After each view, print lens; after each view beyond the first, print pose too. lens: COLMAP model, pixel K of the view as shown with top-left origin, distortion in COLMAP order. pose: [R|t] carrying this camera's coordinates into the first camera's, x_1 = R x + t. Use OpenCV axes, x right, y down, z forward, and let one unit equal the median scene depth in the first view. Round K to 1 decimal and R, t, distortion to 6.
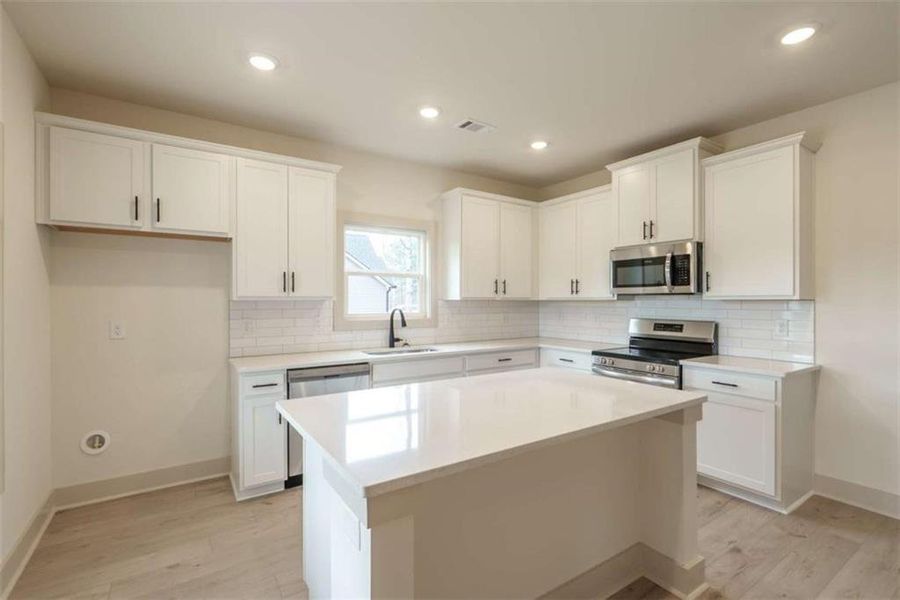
lens RADIAL K [[420.1, 0, 450.0], [0, 420.1, 300.0], [0, 0, 1]] dist [0.004615, 0.000313]
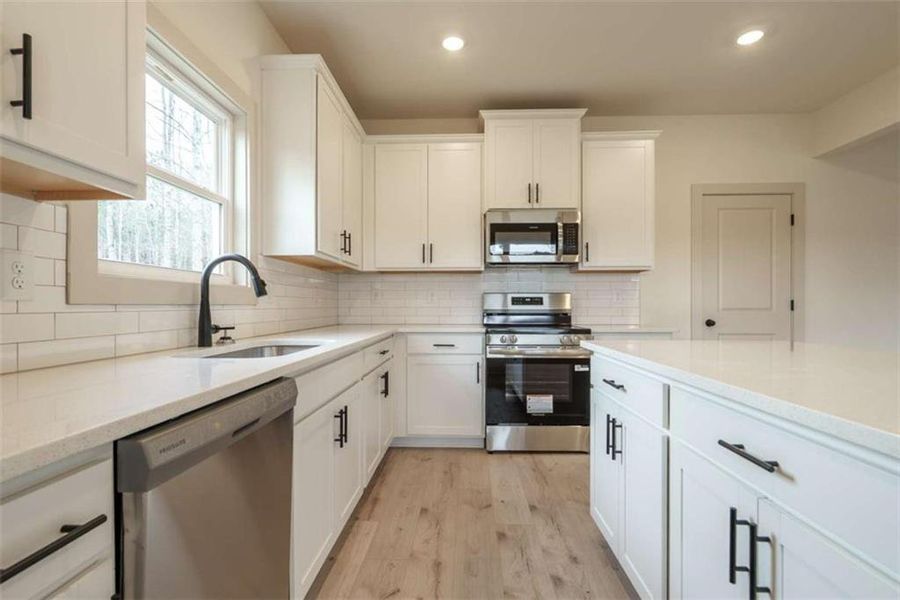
lens RADIAL K [[417.1, 0, 451.1], [0, 417.1, 305.6], [0, 0, 1]] dist [-0.000777, -0.000074]
pose [[0.598778, -0.002803, 0.800910, -0.354032], [-0.000717, 0.999992, 0.004035, 0.072934], [-0.800915, -0.002990, 0.598771, 0.572639]]
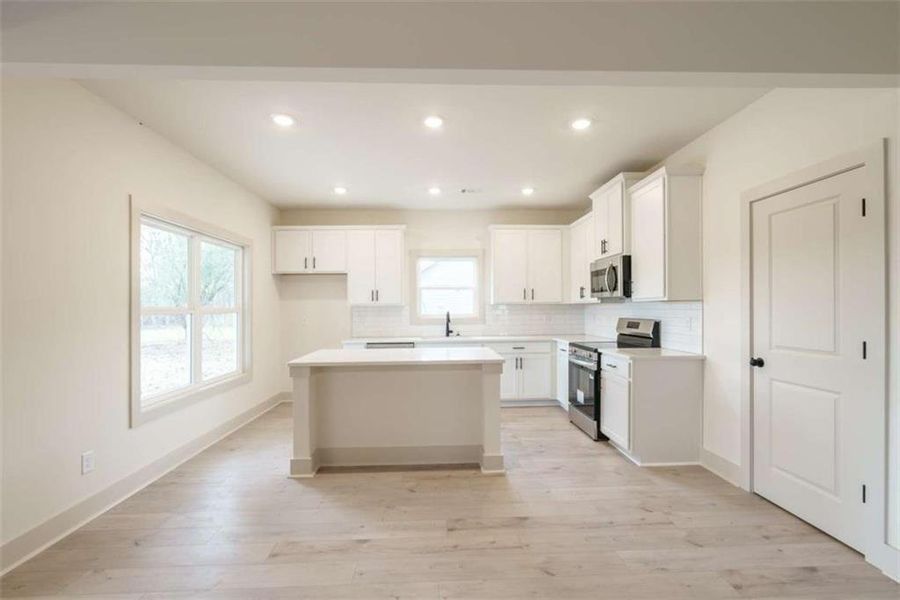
lens RADIAL K [[417.1, 0, 451.1], [0, 417.1, 305.6], [0, 0, 1]] dist [-0.000777, -0.000074]
pose [[0.849309, -0.011640, -0.527768, 0.711304], [0.010804, 0.999931, -0.004667, 0.009618], [0.527786, -0.001738, 0.849376, -0.286511]]
